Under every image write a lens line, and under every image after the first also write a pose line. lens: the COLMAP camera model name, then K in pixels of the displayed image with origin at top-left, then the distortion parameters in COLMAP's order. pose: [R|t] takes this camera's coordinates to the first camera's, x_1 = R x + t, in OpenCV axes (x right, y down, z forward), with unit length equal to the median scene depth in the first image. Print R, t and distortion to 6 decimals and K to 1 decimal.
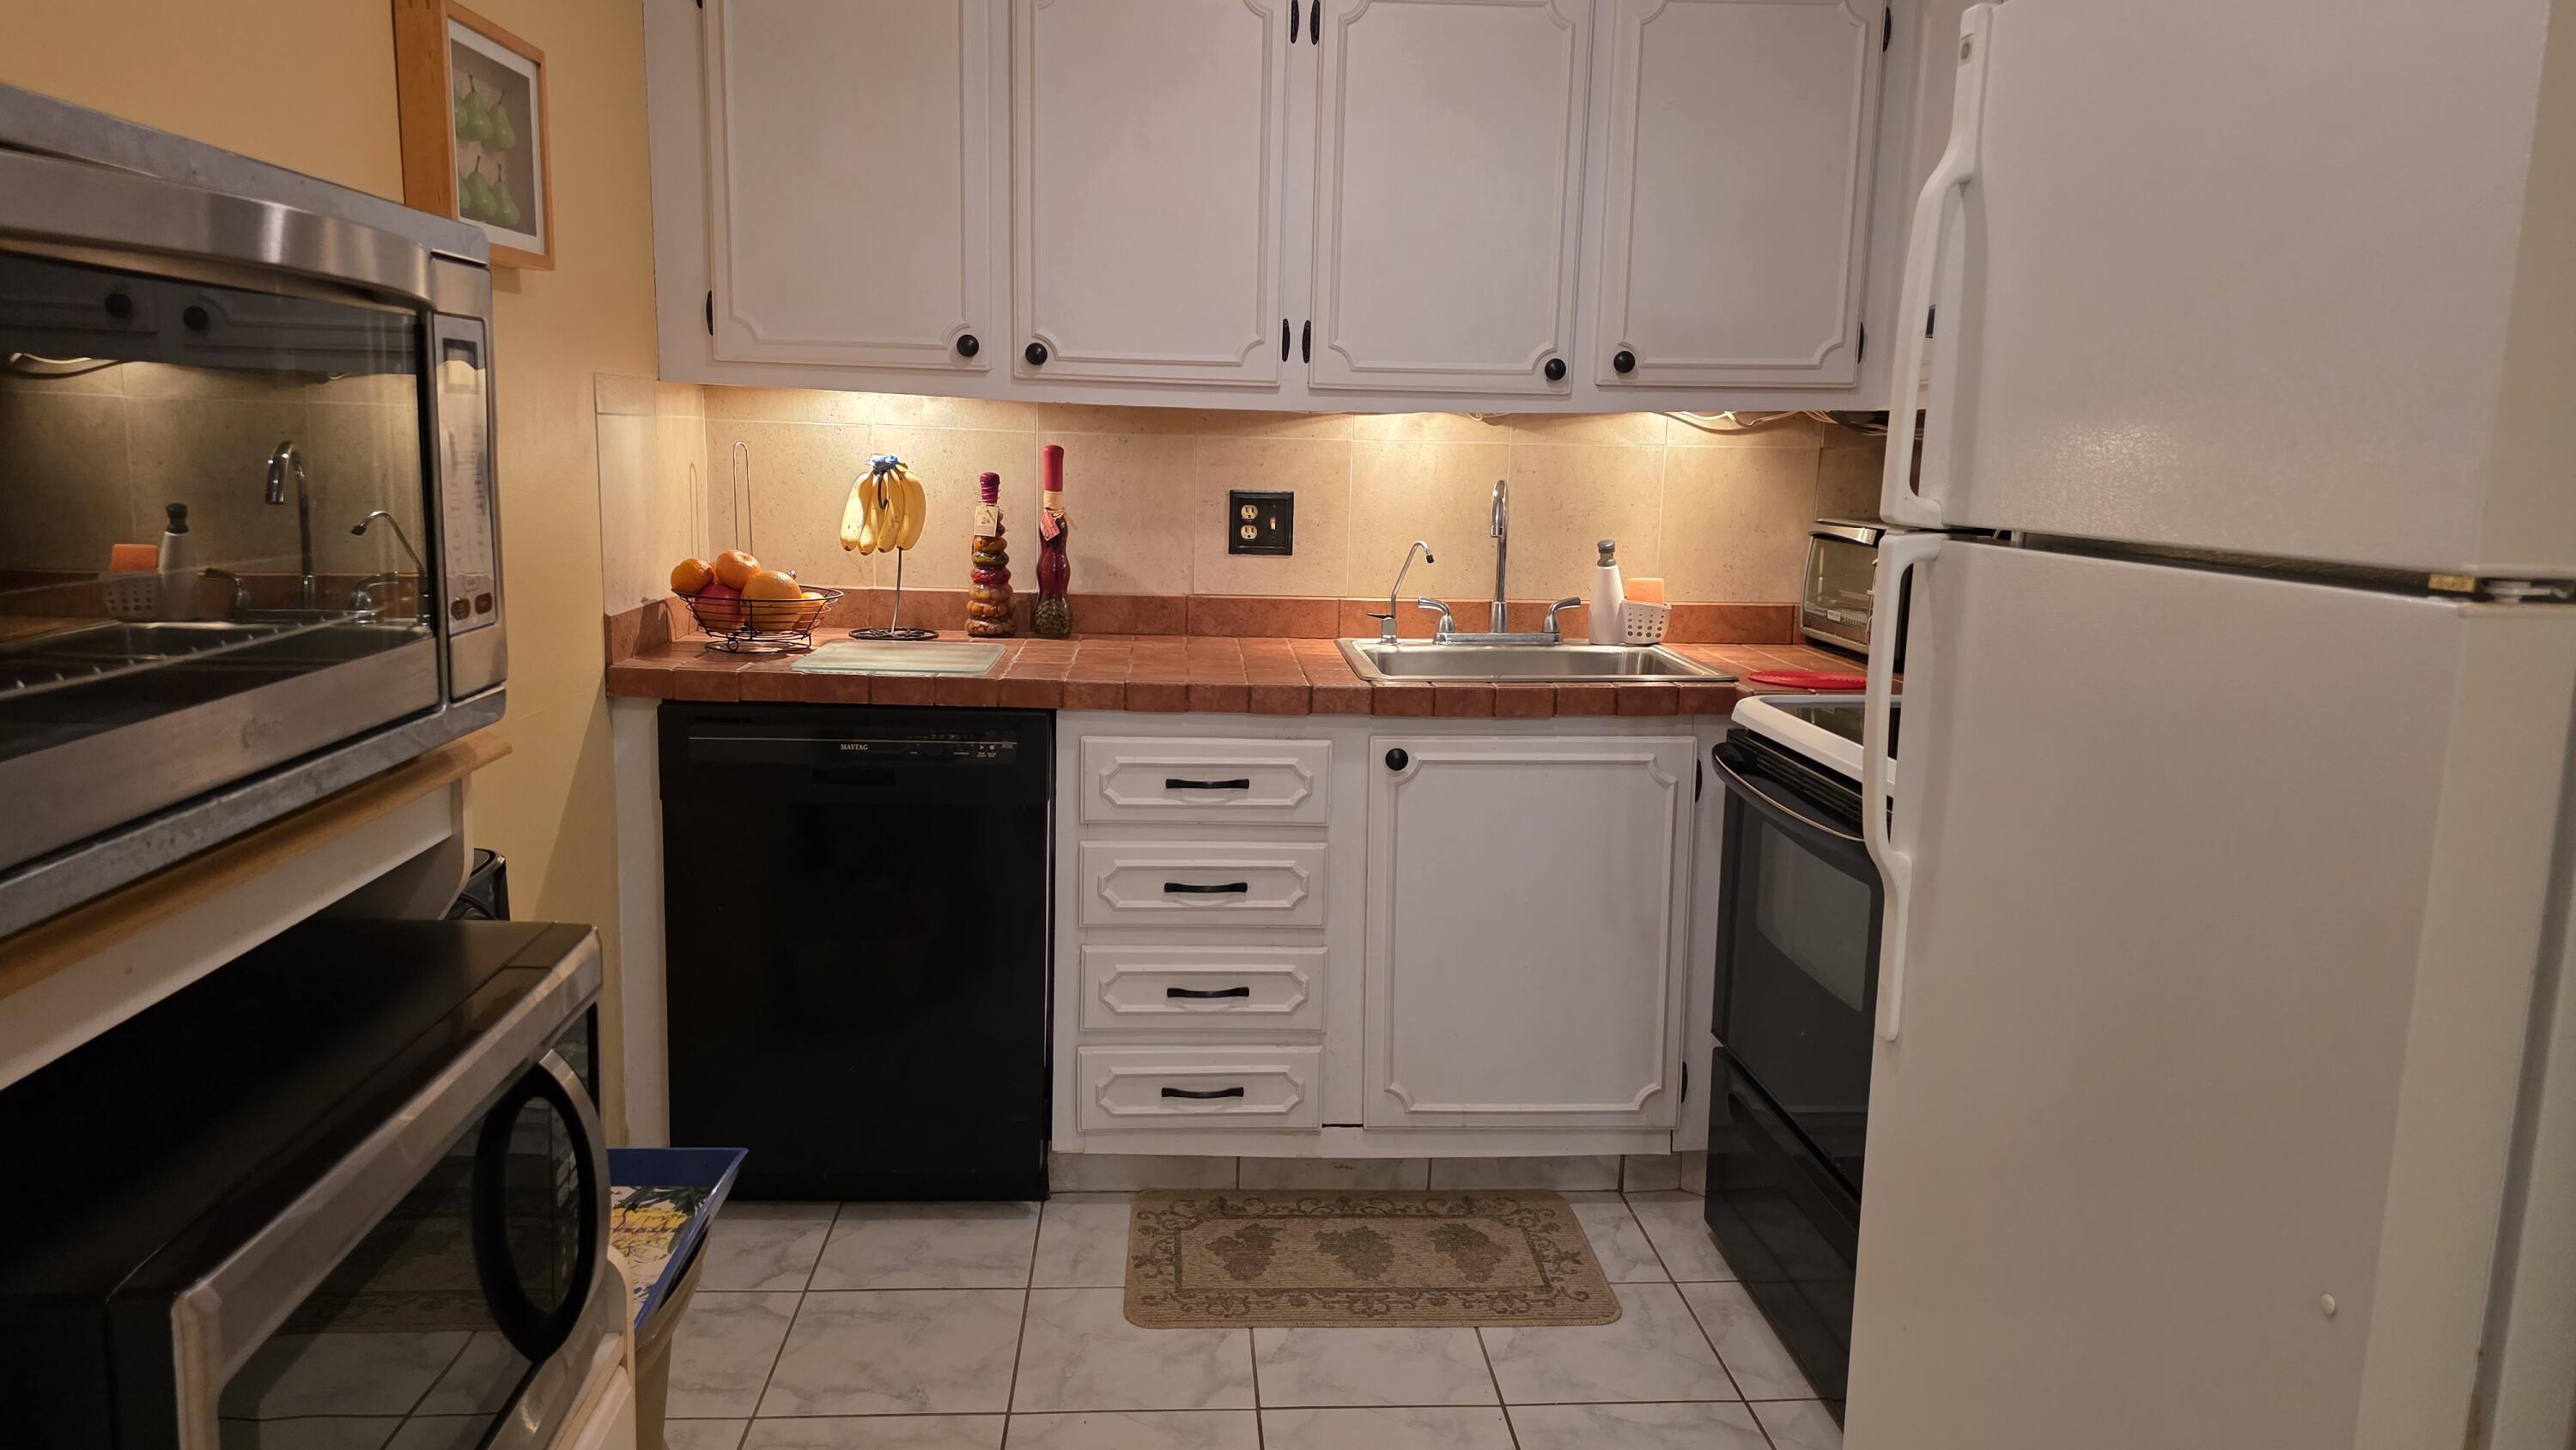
lens RADIAL K [[1757.5, 0, 1291.4], [0, 1757.5, 717.6], [0, 0, 1]] dist [0.090720, -0.002424]
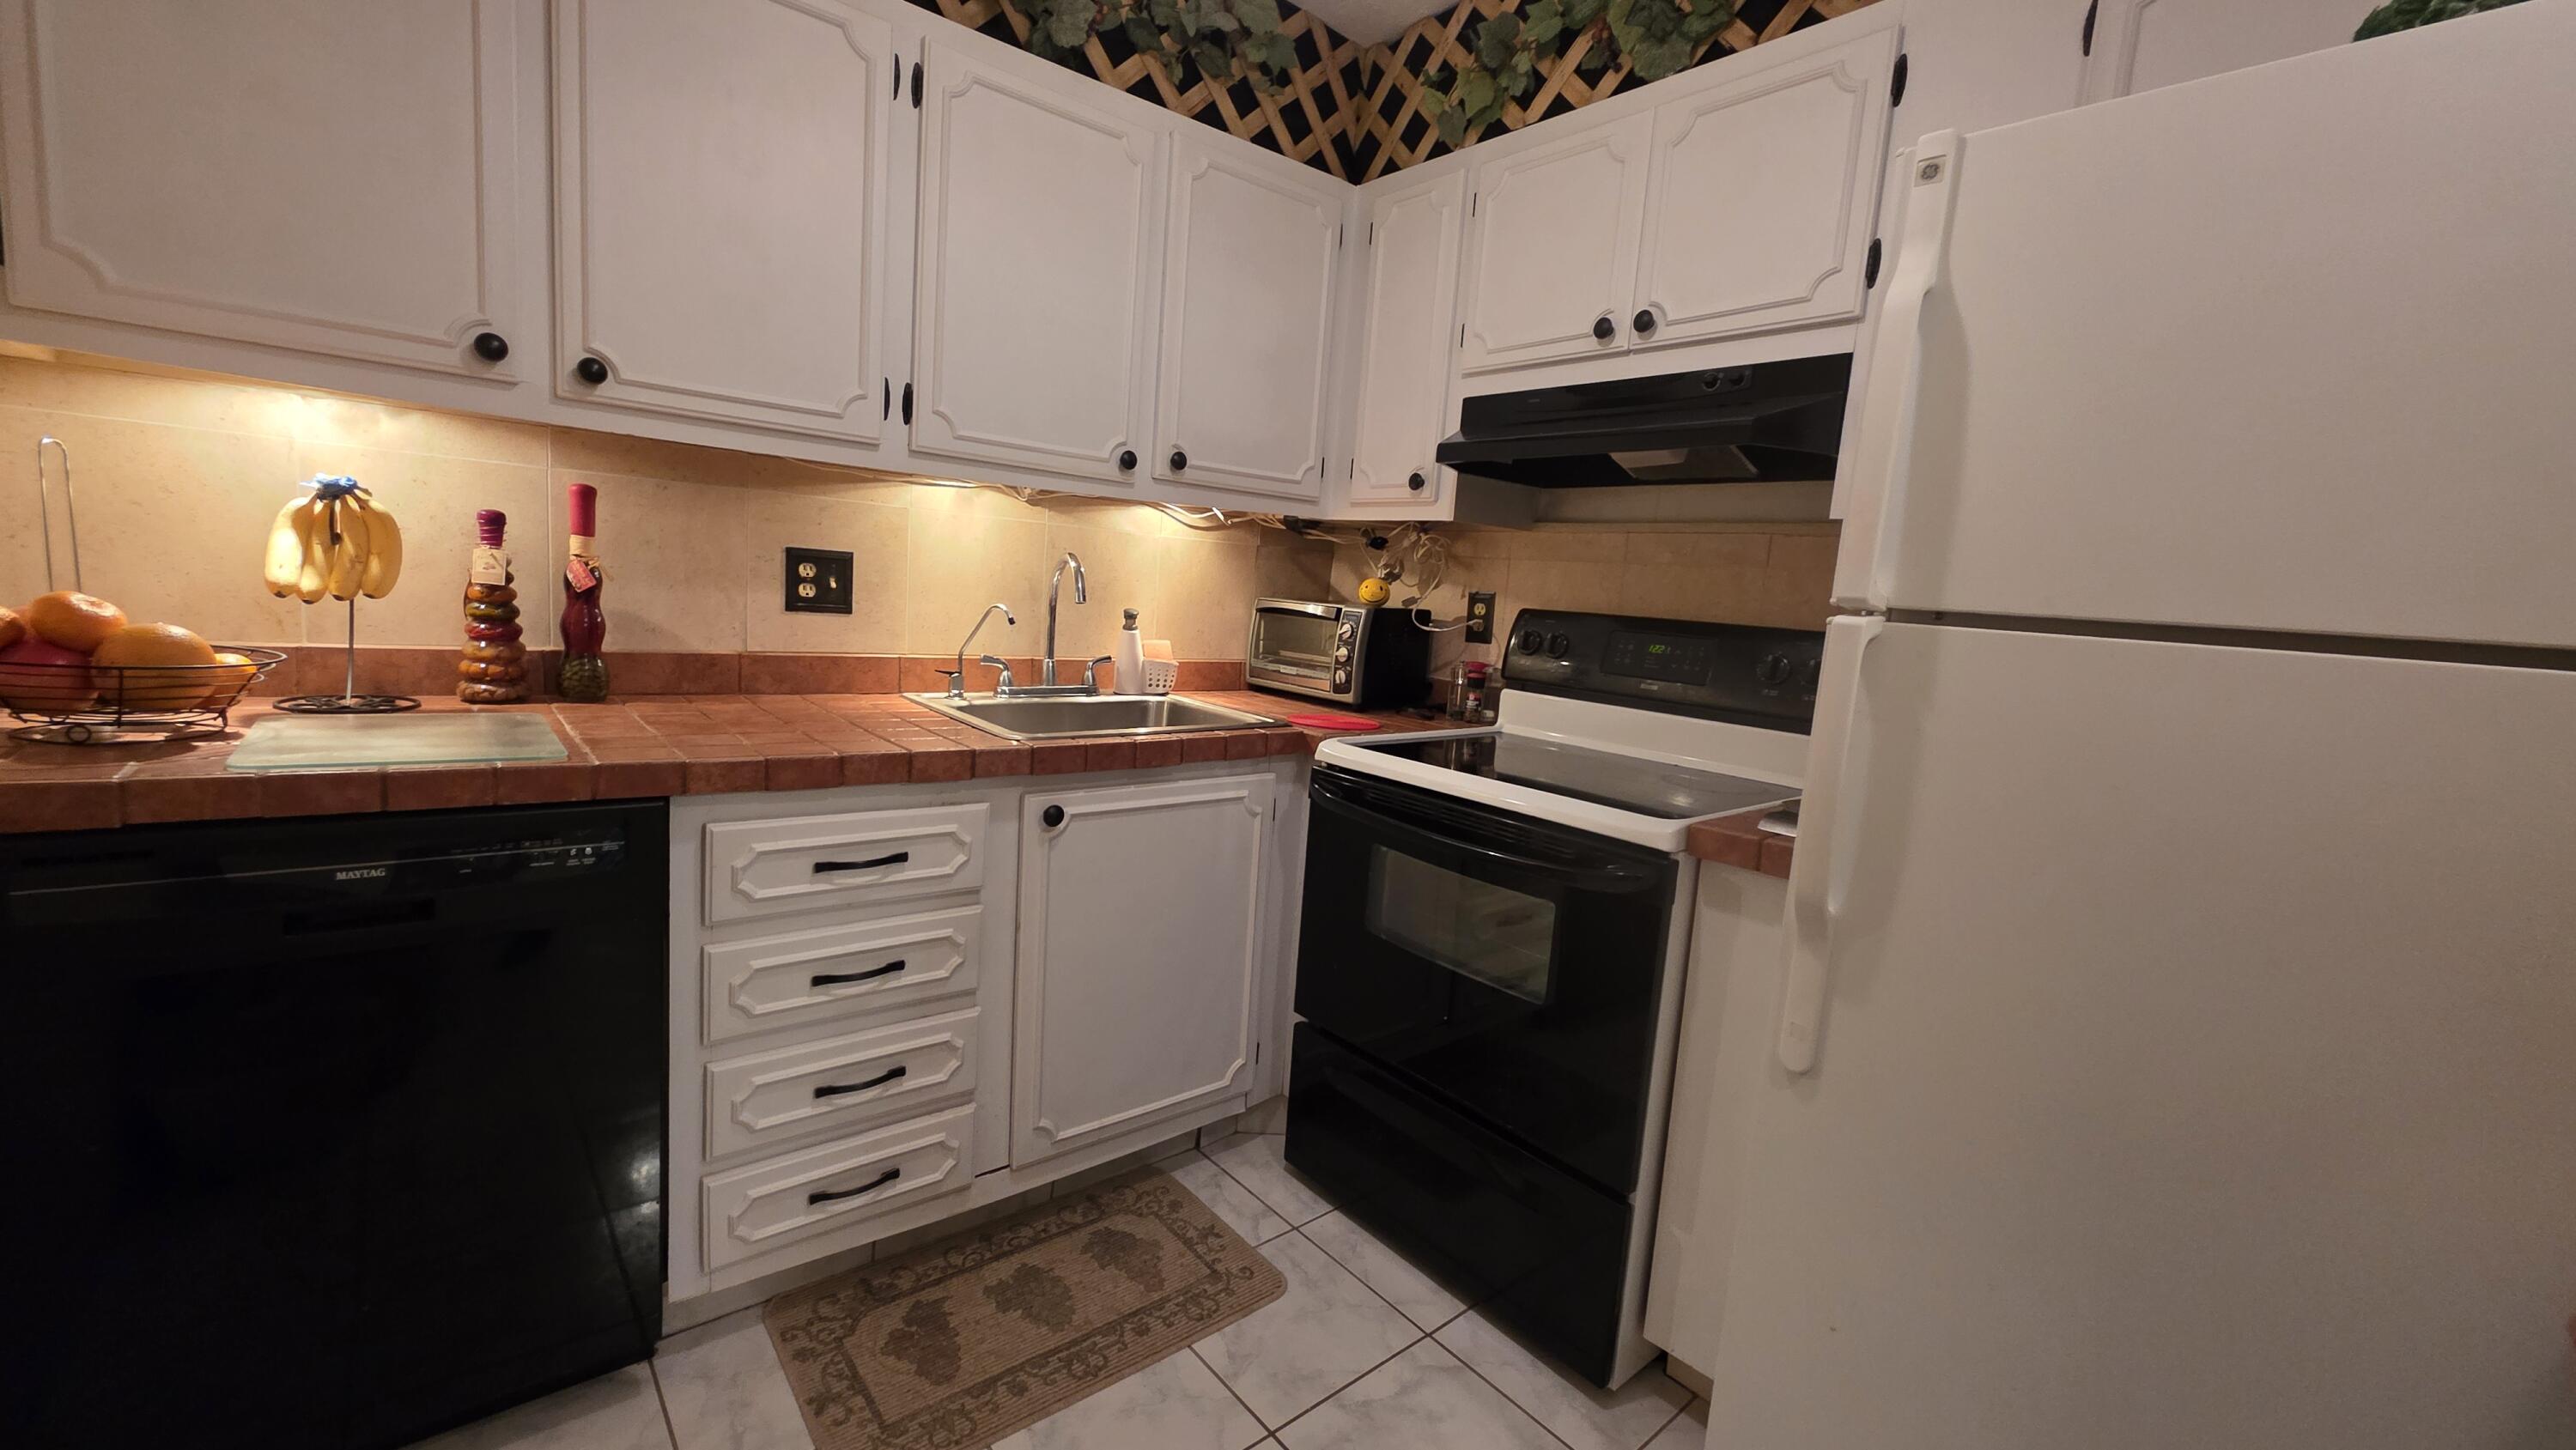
lens RADIAL K [[1030.4, 0, 1291.7], [0, 1030.4, 721.4], [0, 0, 1]] dist [0.000243, 0.000051]
pose [[0.800548, -0.039166, 0.597988, -0.178823], [0.033849, 0.999224, 0.020131, -0.037530], [-0.598312, 0.004126, 0.801252, 0.410702]]
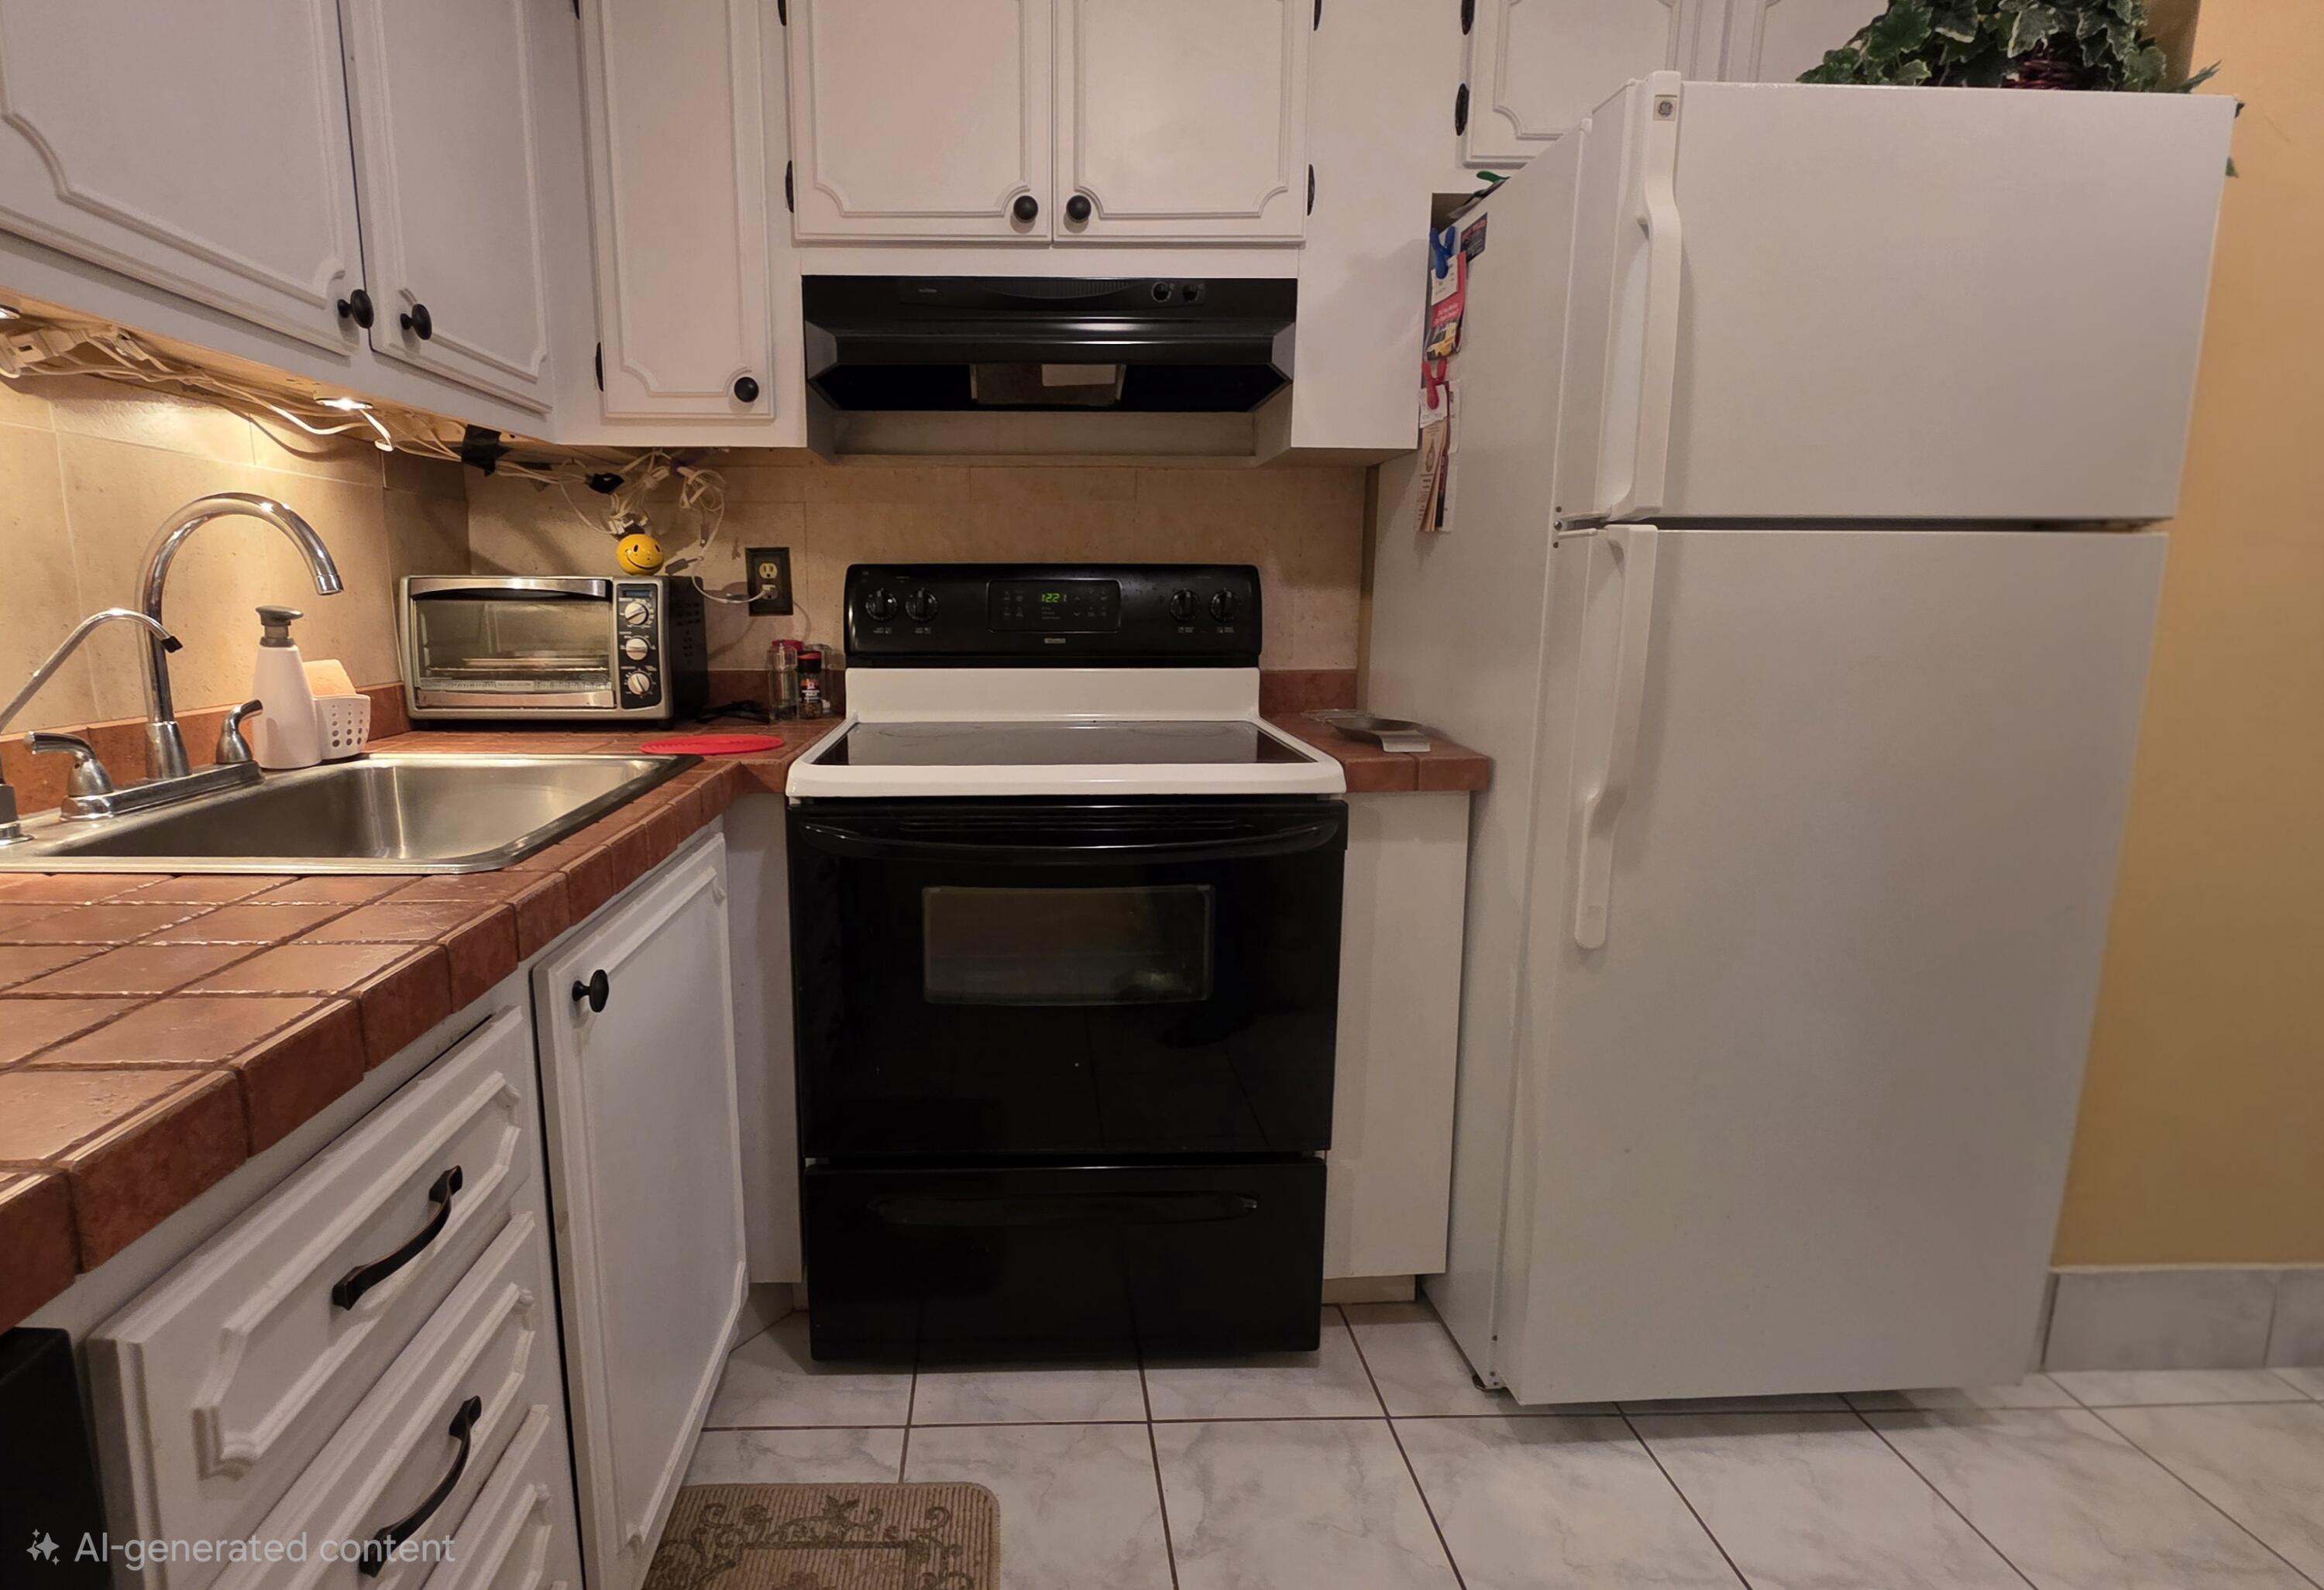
lens RADIAL K [[1124.3, 0, 1055.6], [0, 1124.3, 791.4], [0, 0, 1]] dist [-0.002235, 0.000847]
pose [[0.031733, -0.190880, 0.981100, -0.251896], [0.153010, 0.970952, 0.183956, -0.074747], [-0.987715, 0.144281, 0.060018, 0.791622]]
